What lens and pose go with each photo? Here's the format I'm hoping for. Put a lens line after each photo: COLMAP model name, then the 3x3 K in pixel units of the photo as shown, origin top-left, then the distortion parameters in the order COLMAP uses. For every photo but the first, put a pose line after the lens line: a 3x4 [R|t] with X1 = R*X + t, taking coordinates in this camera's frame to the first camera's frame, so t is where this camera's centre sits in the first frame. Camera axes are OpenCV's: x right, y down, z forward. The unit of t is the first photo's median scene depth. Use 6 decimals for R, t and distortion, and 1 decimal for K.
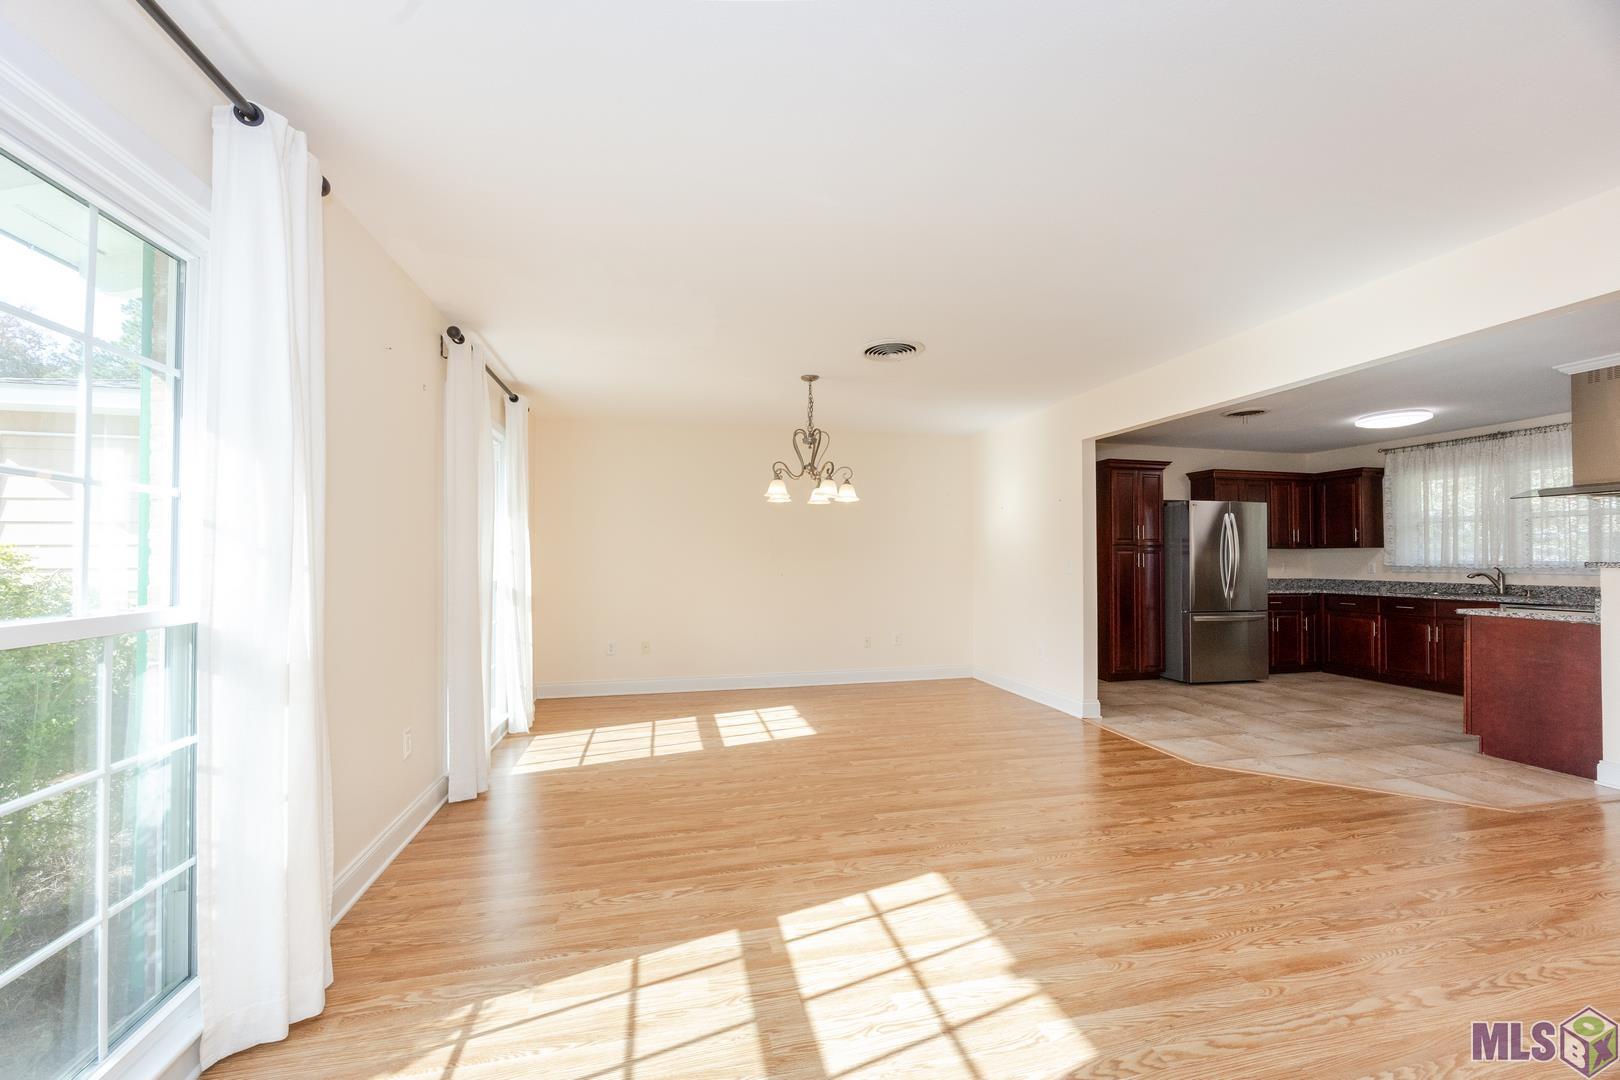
lens RADIAL K [[617.2, 0, 810.0], [0, 617.2, 540.0], [0, 0, 1]] dist [-0.006779, -0.000175]
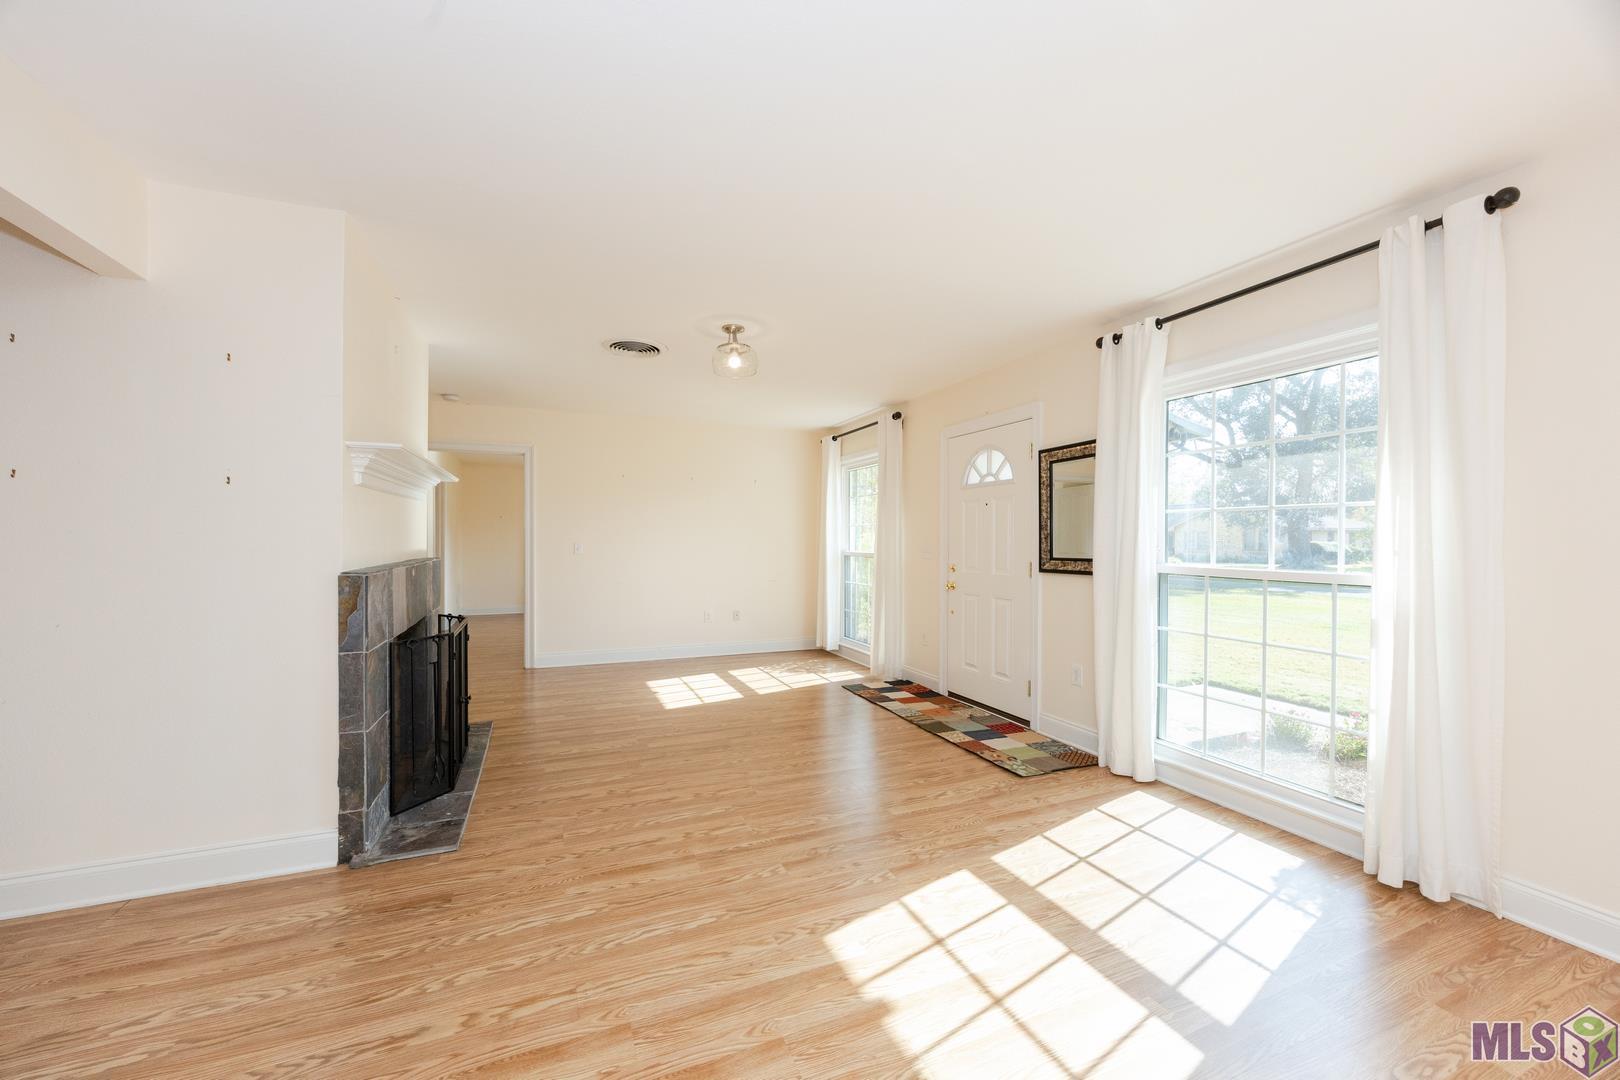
lens RADIAL K [[617.2, 0, 810.0], [0, 617.2, 540.0], [0, 0, 1]] dist [-0.006779, -0.000175]
pose [[-0.984826, 0.001292, -0.173542, 0.620319], [0.004808, 0.999792, -0.019843, 0.037407], [0.173480, -0.020376, -0.984627, 1.960773]]
